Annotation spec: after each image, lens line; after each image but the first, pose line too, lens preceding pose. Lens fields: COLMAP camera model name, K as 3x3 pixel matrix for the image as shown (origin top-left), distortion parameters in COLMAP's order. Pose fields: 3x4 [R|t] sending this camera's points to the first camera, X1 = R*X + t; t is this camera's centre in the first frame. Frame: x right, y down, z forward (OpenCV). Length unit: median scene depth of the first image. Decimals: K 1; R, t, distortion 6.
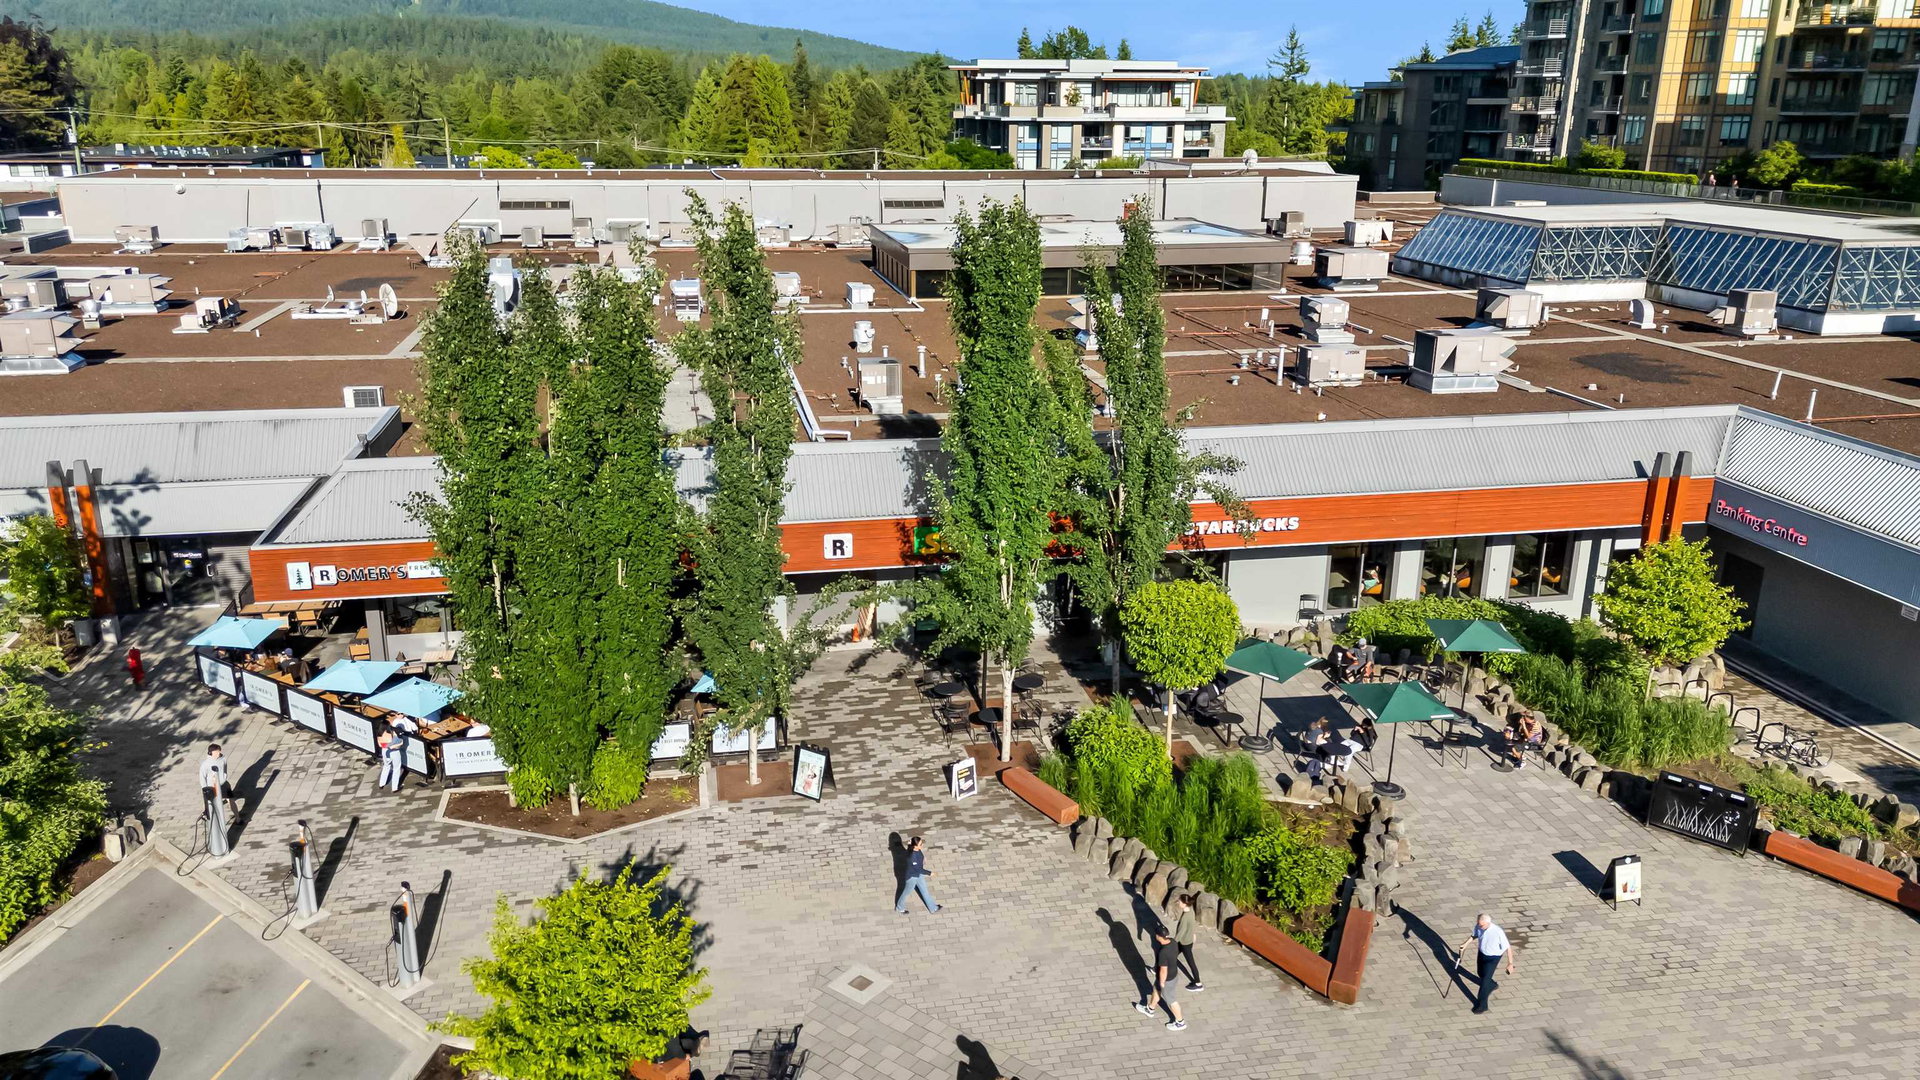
lens RADIAL K [[1399.7, 0, 953.7], [0, 1399.7, 539.7], [0, 0, 1]] dist [0.076845, -0.063253]
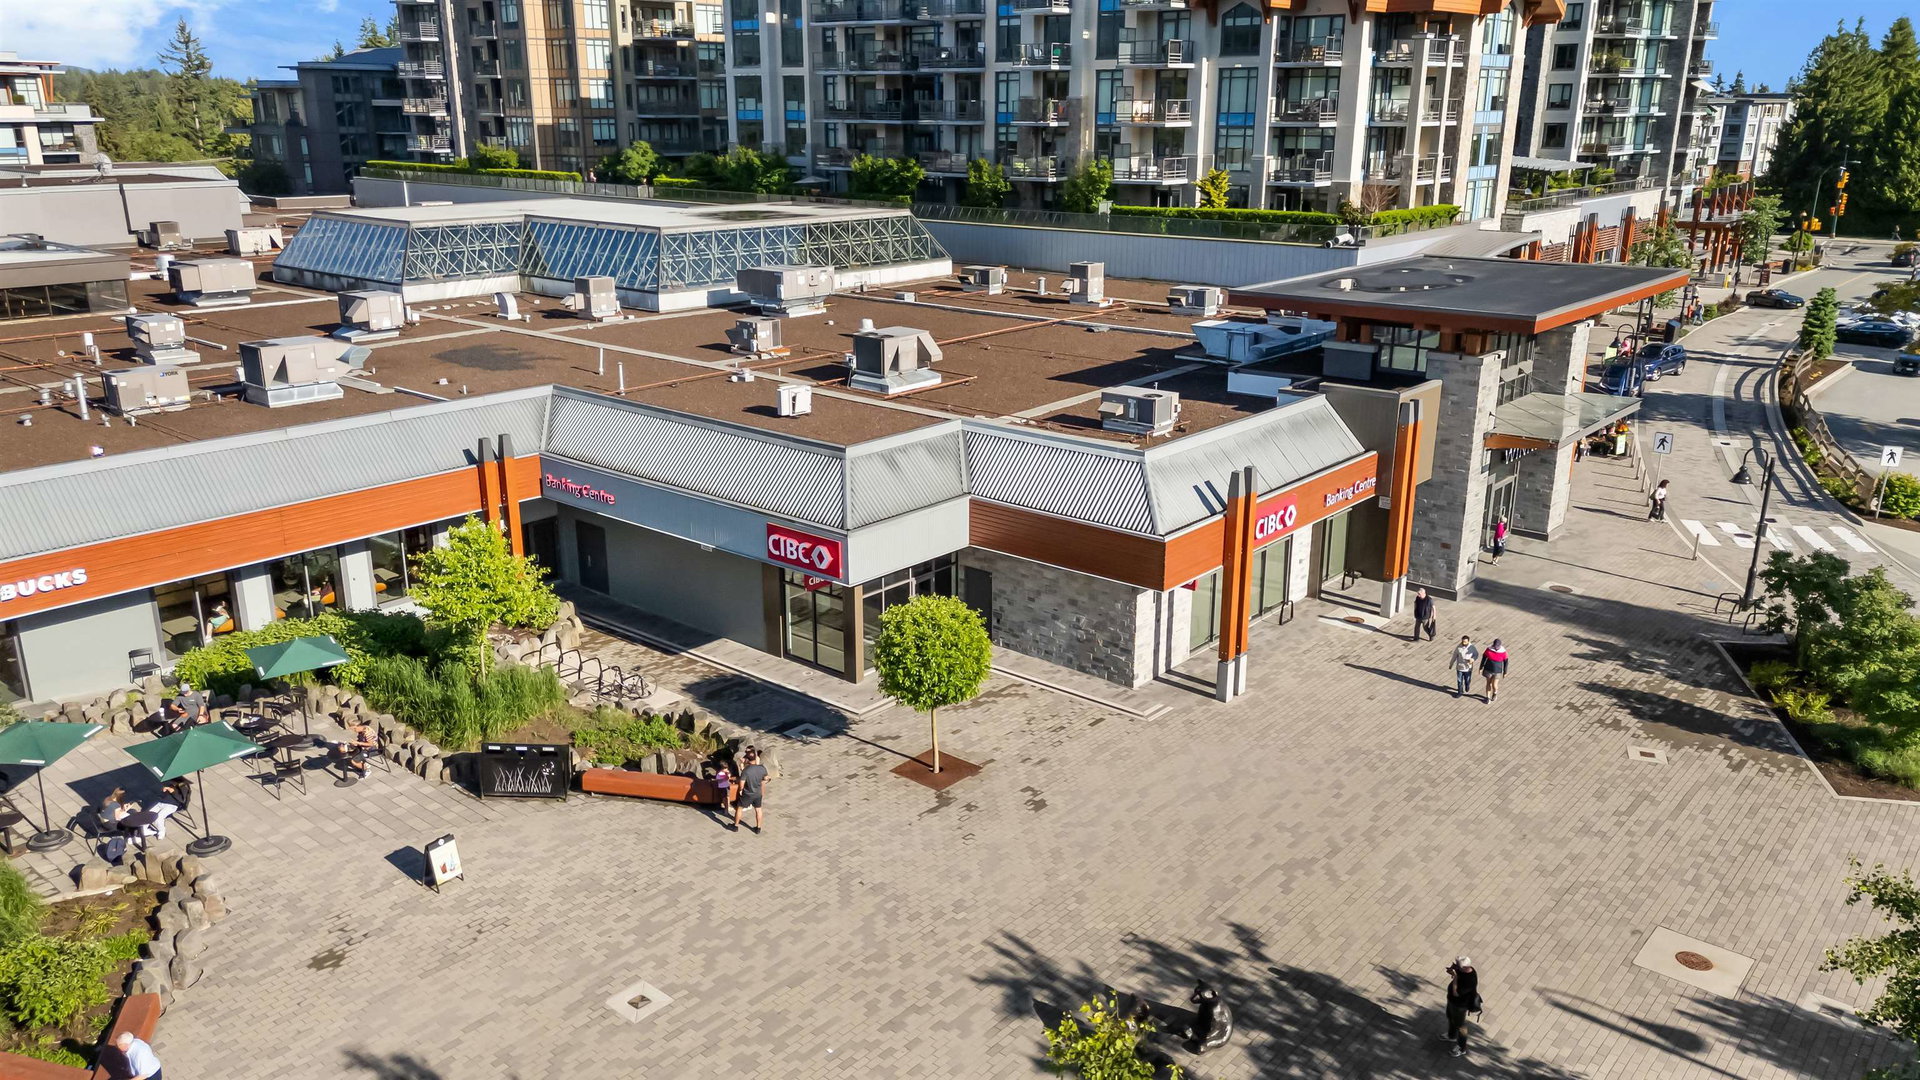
lens RADIAL K [[1399.7, 0, 953.7], [0, 1399.7, 539.7], [0, 0, 1]] dist [0.076845, -0.063253]
pose [[0.787702, -0.188425, 0.586533, 0.104481], [0.189429, 0.980033, 0.060438, 0.010389], [-0.586209, 0.063499, 0.807667, -0.026228]]
